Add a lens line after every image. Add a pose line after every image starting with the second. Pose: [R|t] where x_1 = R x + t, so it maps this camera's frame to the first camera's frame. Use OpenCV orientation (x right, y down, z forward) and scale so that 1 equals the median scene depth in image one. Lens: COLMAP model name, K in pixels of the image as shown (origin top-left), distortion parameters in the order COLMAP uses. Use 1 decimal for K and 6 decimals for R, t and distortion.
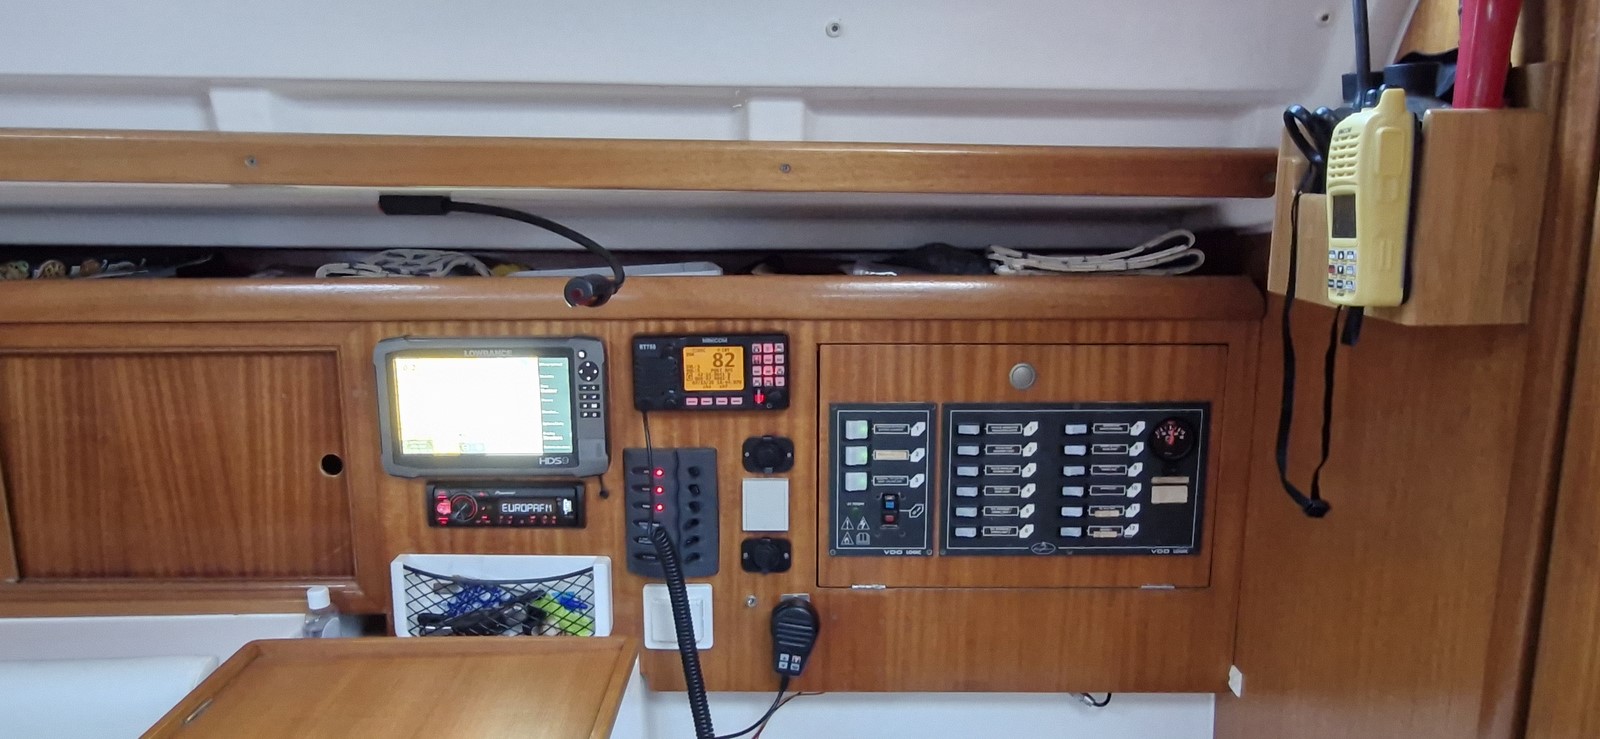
lens RADIAL K [[1104.3, 0, 800.9], [0, 1104.3, 400.3], [0, 0, 1]] dist [0.017474, 0.000509]
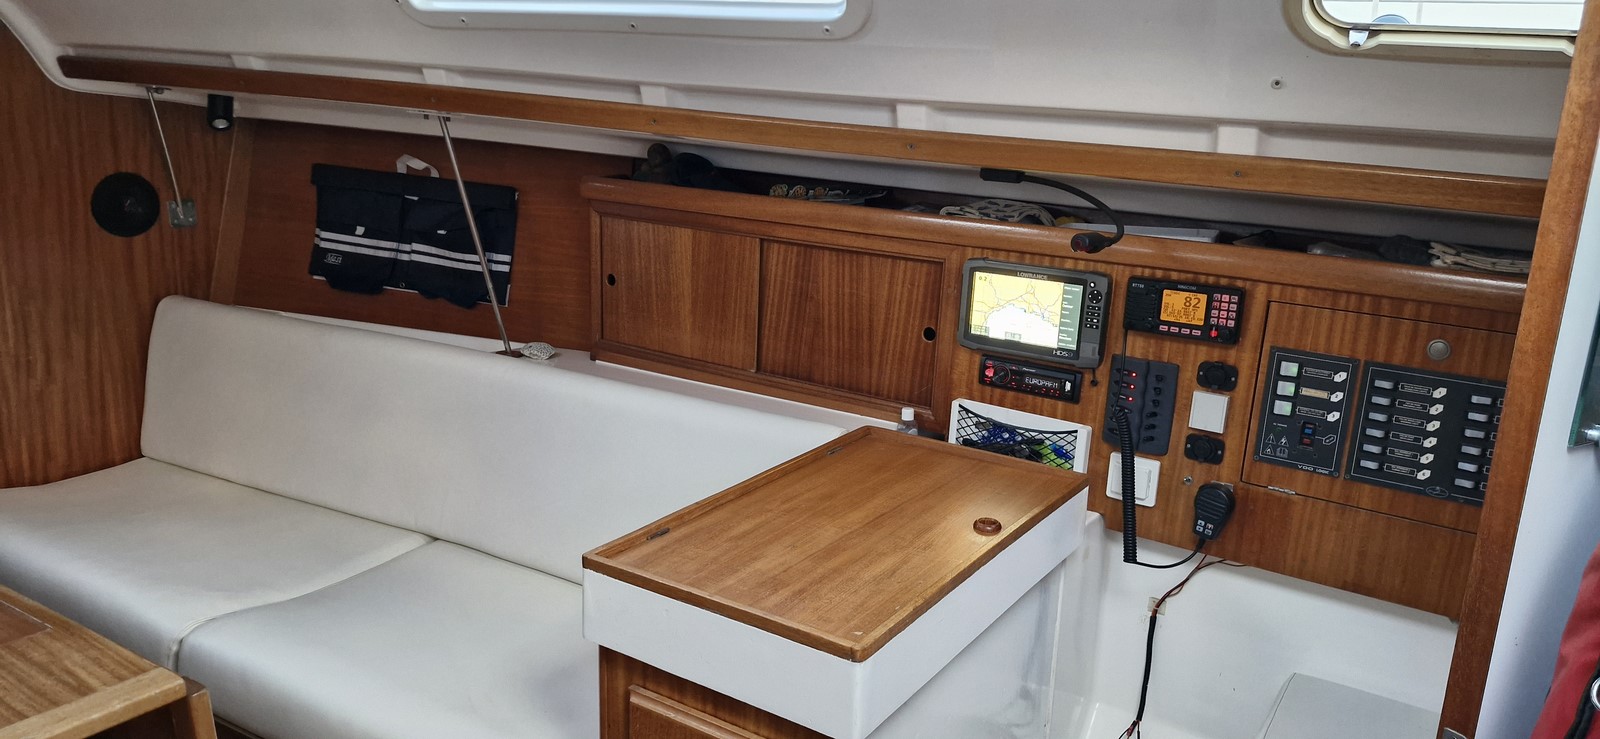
lens RADIAL K [[1173.9, 0, 800.0], [0, 1173.9, 369.5], [0, 0, 1]] dist [0.002587, -0.005747]
pose [[0.840487, 0.169331, -0.514693, 0.286580], [-0.157752, 0.985235, 0.066529, 0.026342], [0.518359, 0.025277, 0.854789, -0.513799]]
